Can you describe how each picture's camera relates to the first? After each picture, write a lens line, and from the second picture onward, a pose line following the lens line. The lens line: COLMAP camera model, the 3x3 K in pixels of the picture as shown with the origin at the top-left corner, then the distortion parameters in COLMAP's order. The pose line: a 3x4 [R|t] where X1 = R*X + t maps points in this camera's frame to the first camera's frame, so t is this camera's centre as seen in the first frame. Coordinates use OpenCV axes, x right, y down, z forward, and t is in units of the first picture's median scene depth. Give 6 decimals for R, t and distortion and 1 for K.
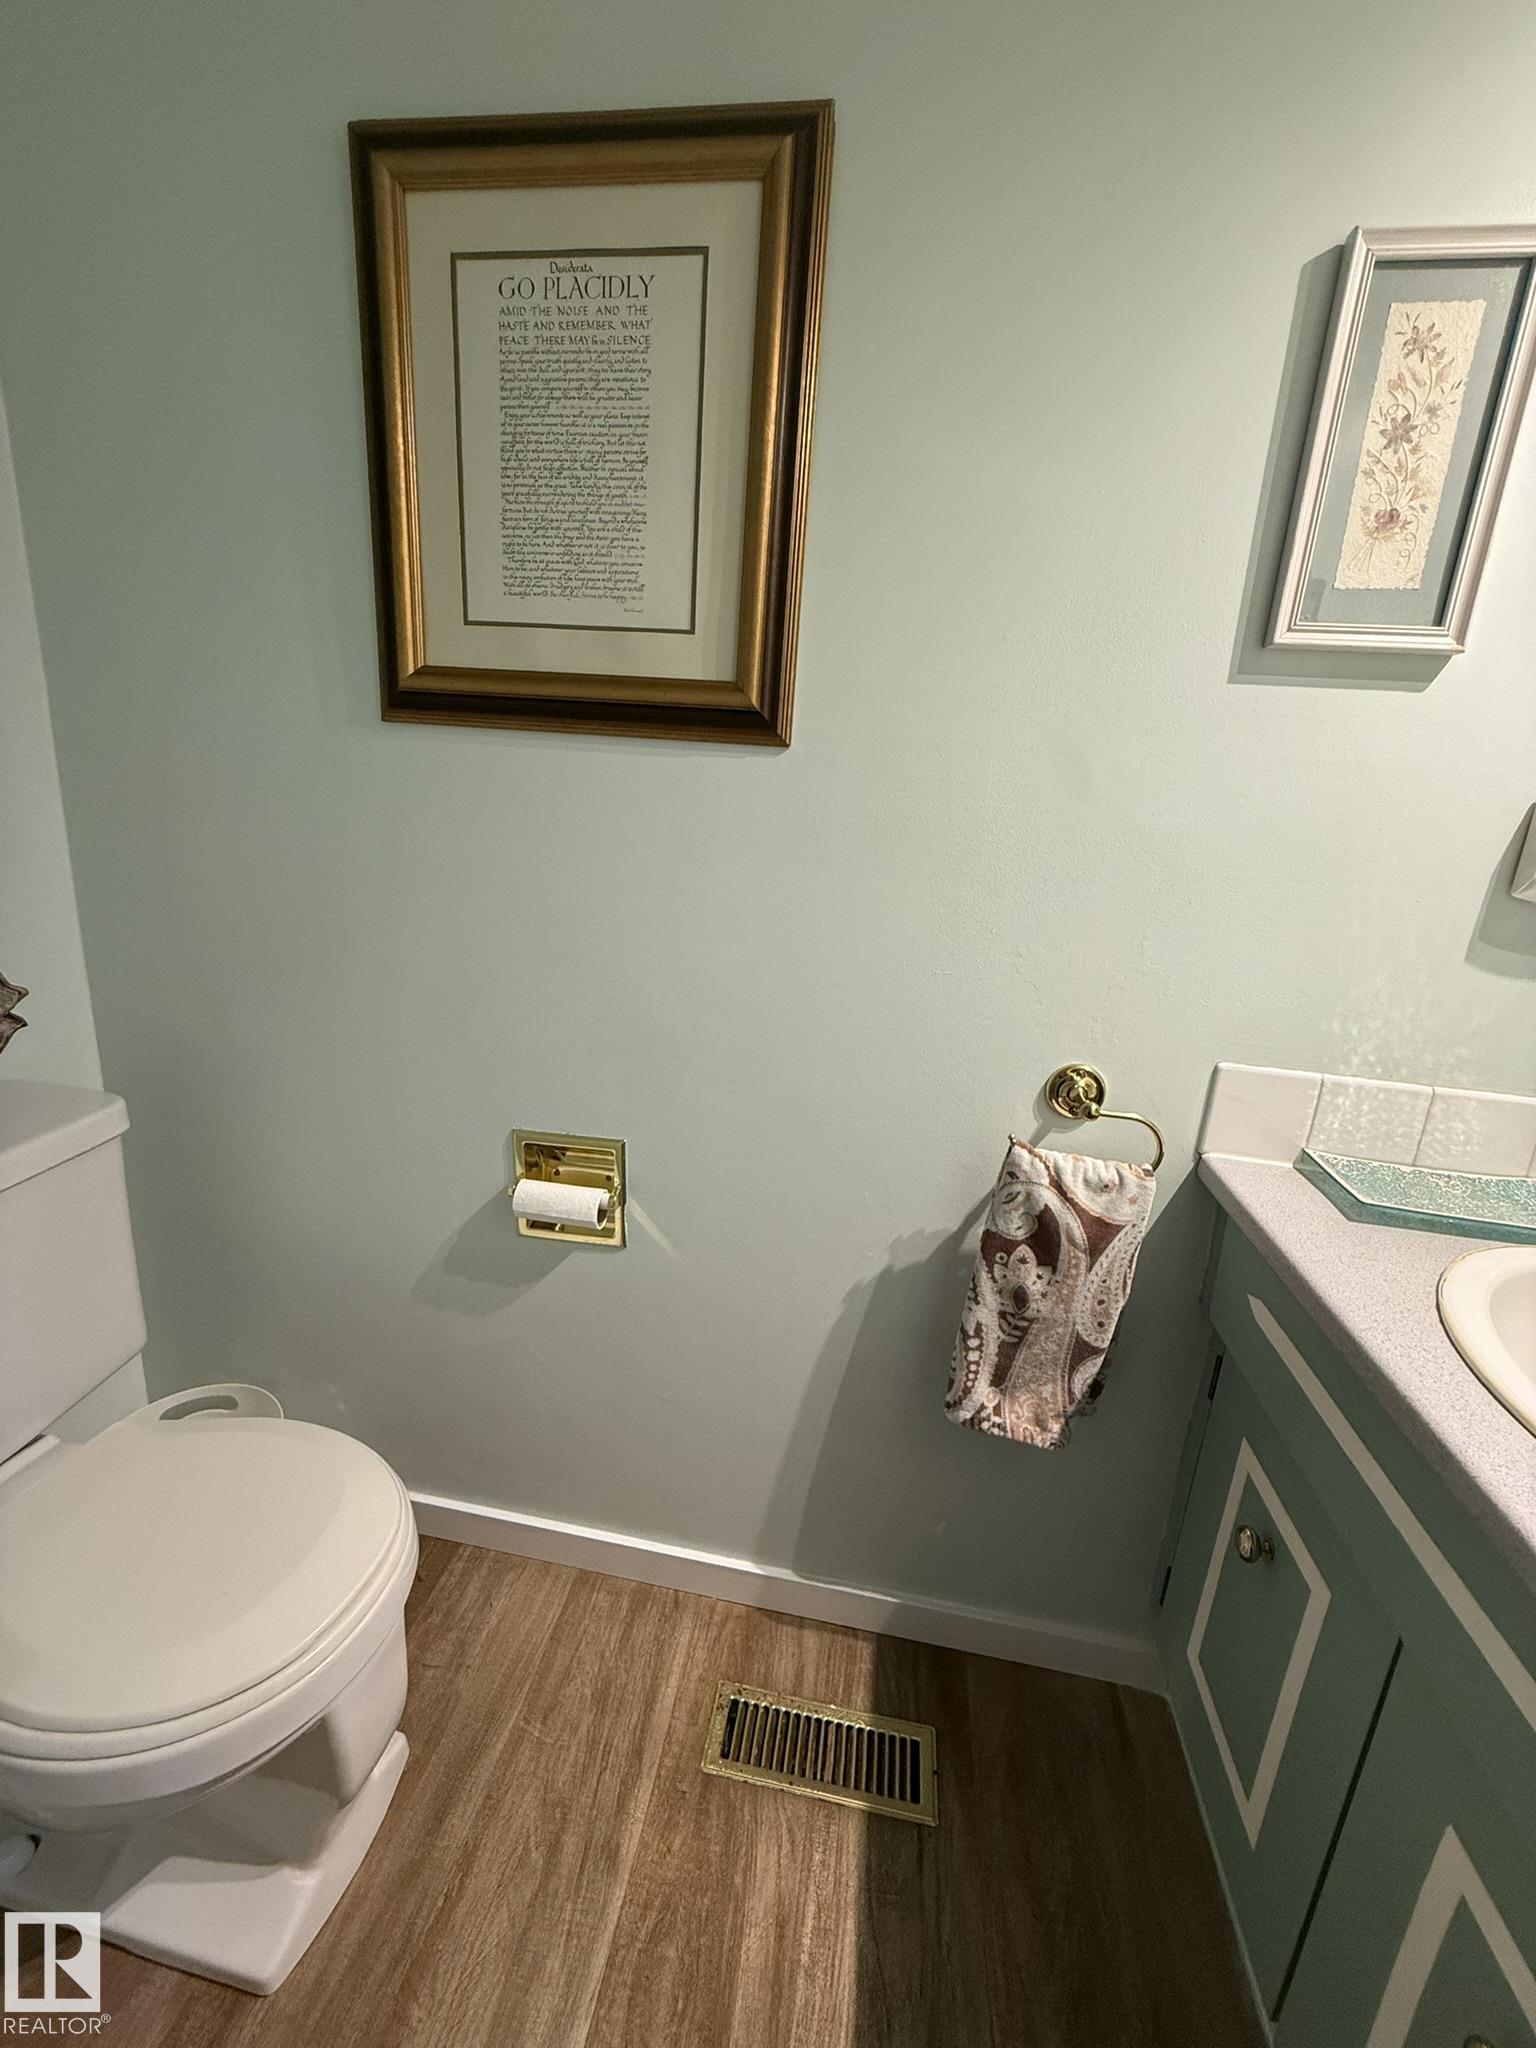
lens RADIAL K [[815.9, 0, 769.2], [0, 815.9, 1018.3], [0, 0, 1]] dist [0.000094, 0.000230]
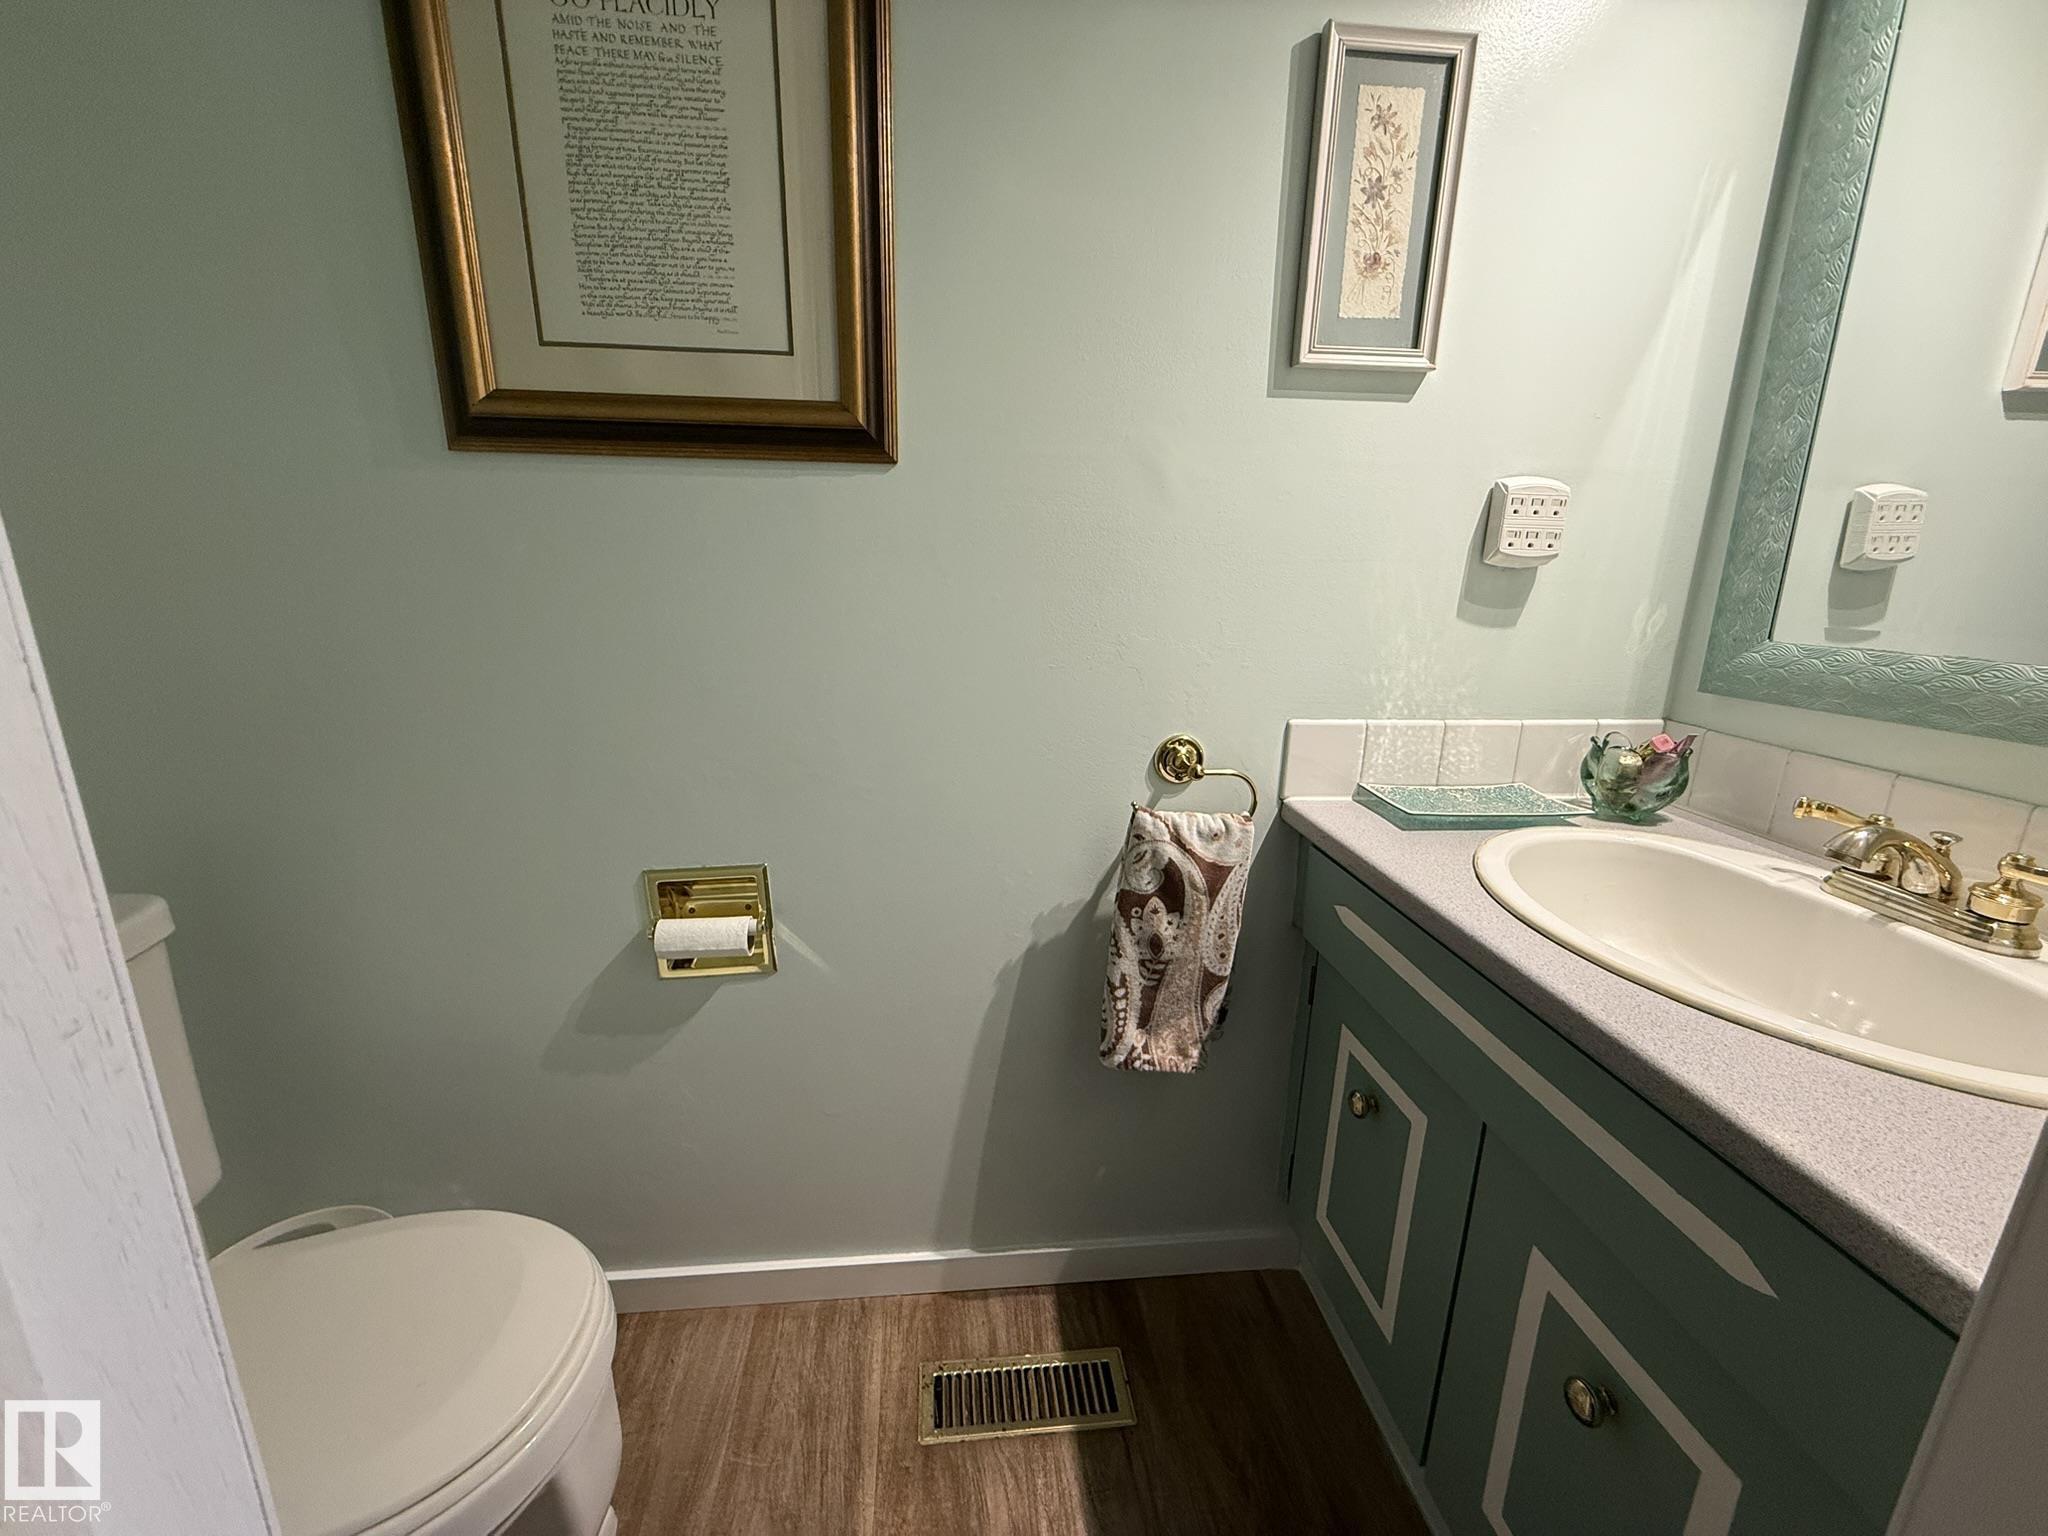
lens RADIAL K [[815.9, 0, 1013.3], [0, 815.9, 766.9], [0, 0, 1]] dist [0.000094, 0.000230]
pose [[0.965048, -0.115804, 0.235098, -0.121865], [0.113649, 0.993261, 0.022743, 0.048926], [-0.236148, 0.004771, 0.971705, -0.056944]]
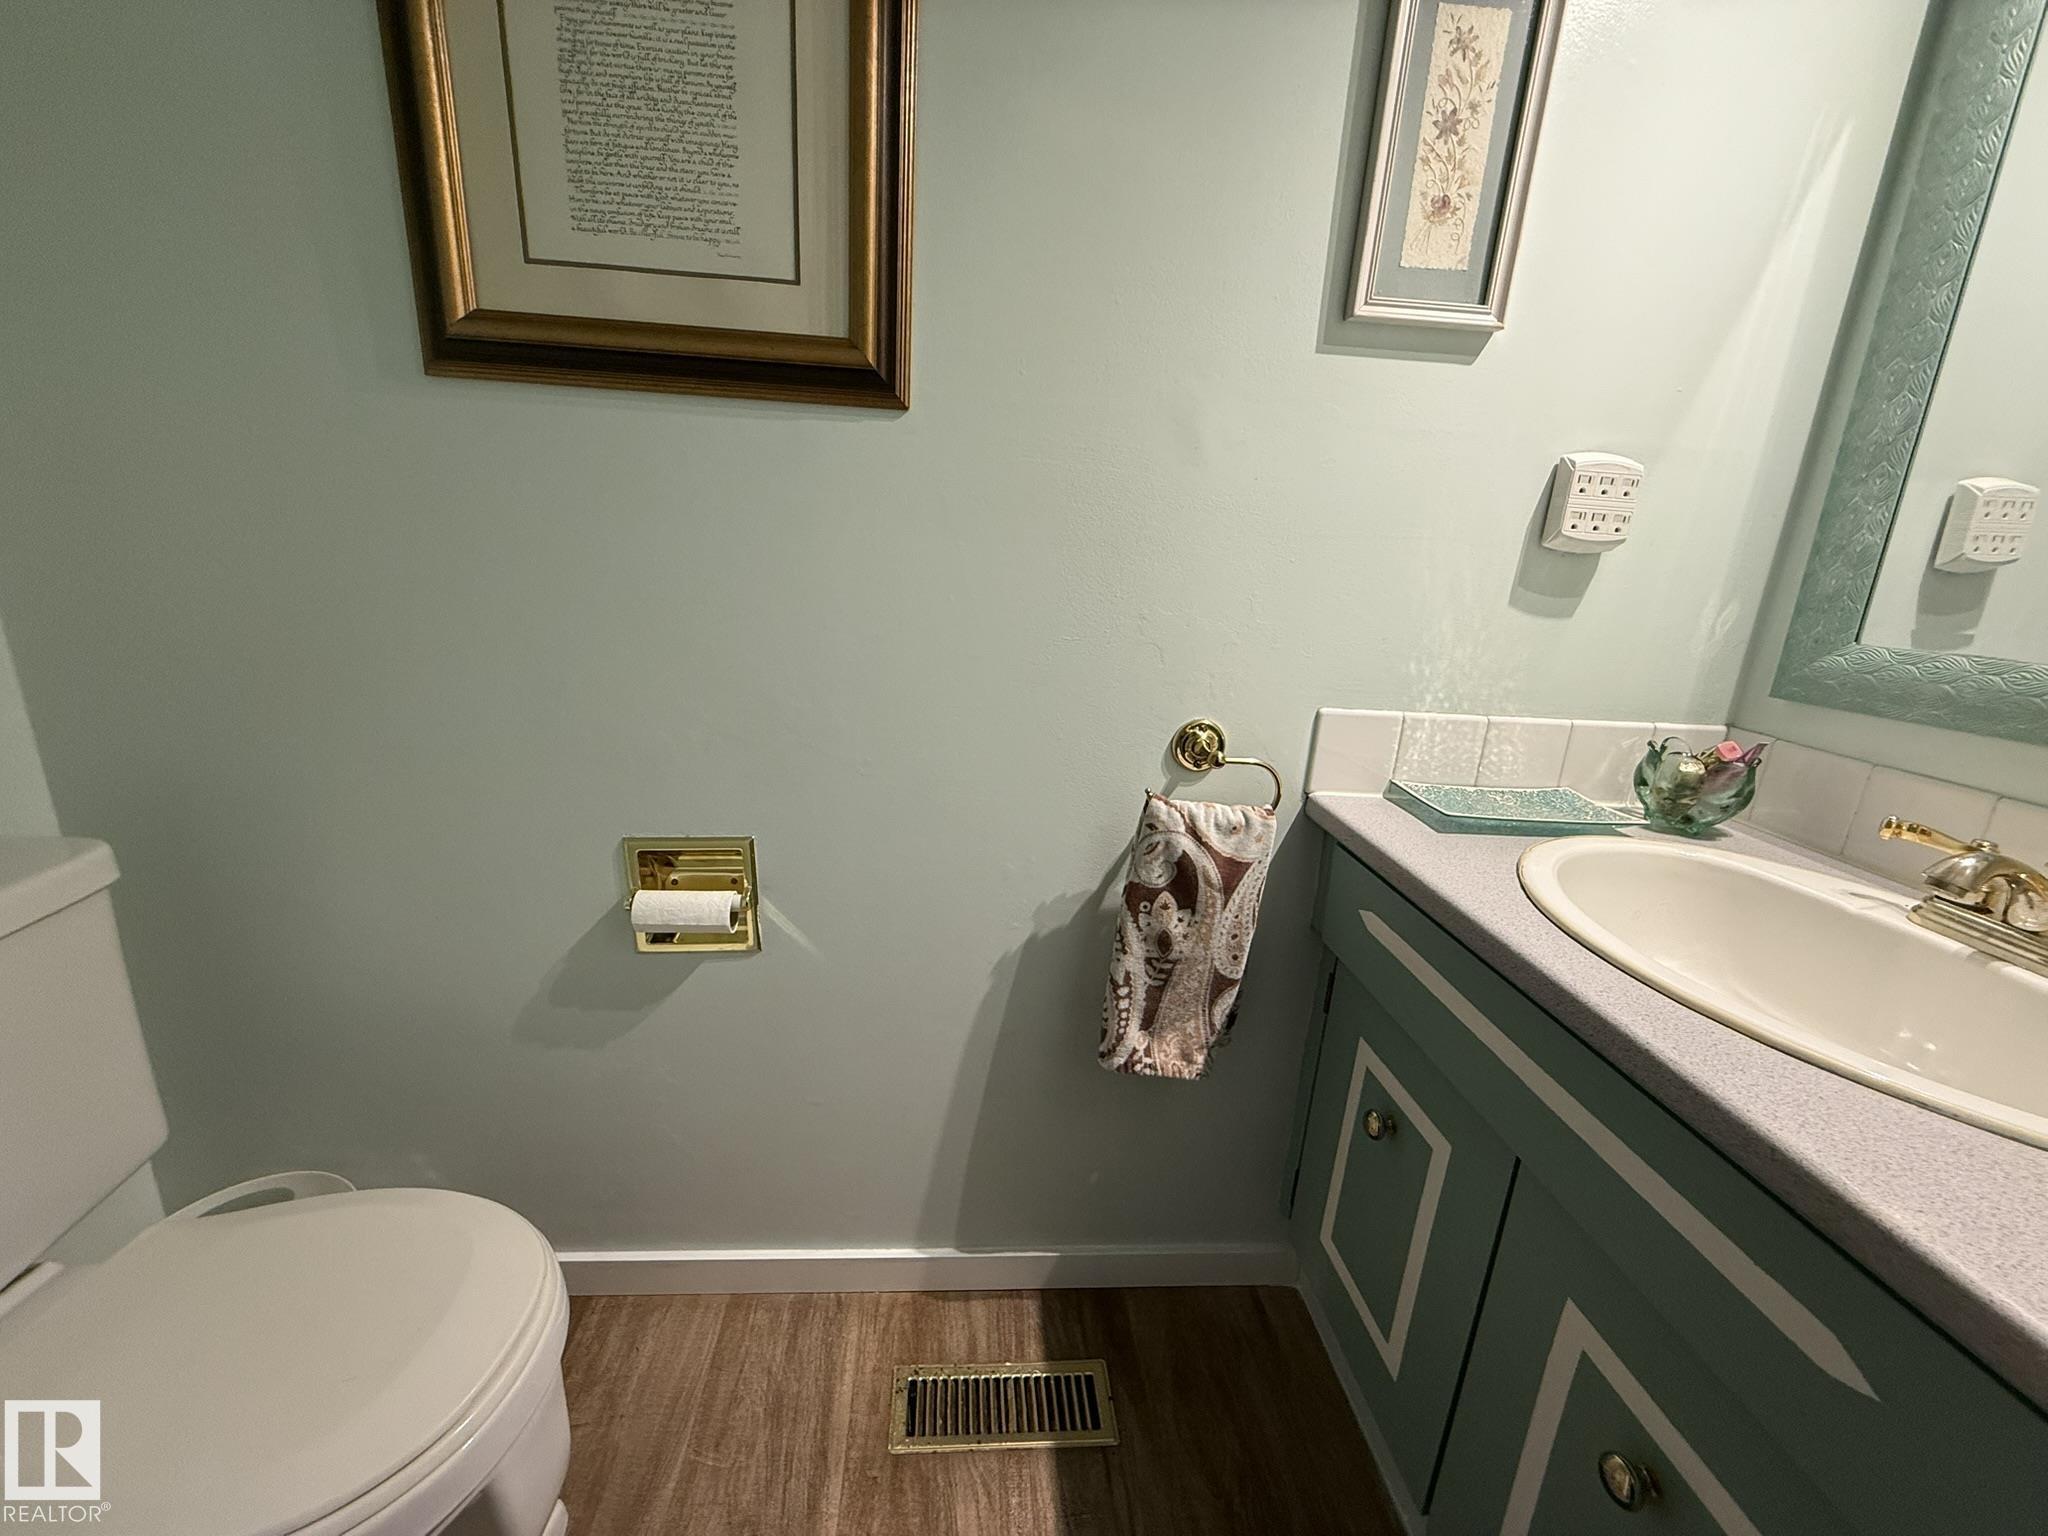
lens RADIAL K [[815.9, 0, 1013.5], [0, 815.9, 766.4], [0, 0, 1]] dist [0.000094, 0.000230]
pose [[0.972992, -0.076339, 0.217851, -0.096191], [0.069106, 0.996781, 0.040639, 0.058419], [-0.220252, -0.024486, 0.975136, 0.015337]]
